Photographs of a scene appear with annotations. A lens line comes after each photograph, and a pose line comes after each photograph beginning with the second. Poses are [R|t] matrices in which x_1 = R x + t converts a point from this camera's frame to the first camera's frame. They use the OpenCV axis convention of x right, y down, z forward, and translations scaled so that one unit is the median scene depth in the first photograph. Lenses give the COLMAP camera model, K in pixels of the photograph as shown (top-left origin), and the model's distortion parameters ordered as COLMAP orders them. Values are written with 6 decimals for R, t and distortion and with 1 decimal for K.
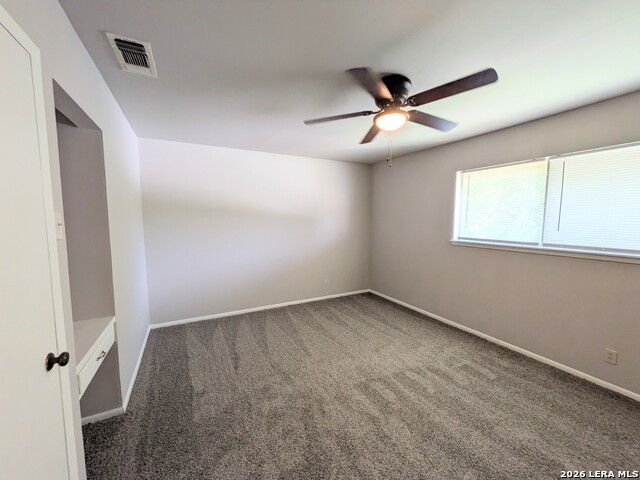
lens RADIAL K [[253.6, 0, 318.1], [0, 253.6, 239.9], [0, 0, 1]] dist [-0.000779, 0.000016]
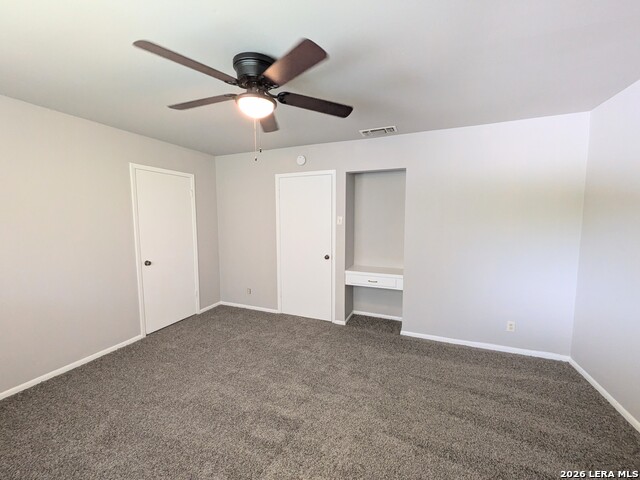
lens RADIAL K [[253.6, 0, 318.1], [0, 253.6, 239.9], [0, 0, 1]] dist [-0.000779, 0.000016]
pose [[-0.766412, 0.058174, -0.639710, 0.600867], [-0.057442, 0.985694, 0.158457, -0.138132], [0.639776, 0.158190, -0.752106, 1.575236]]
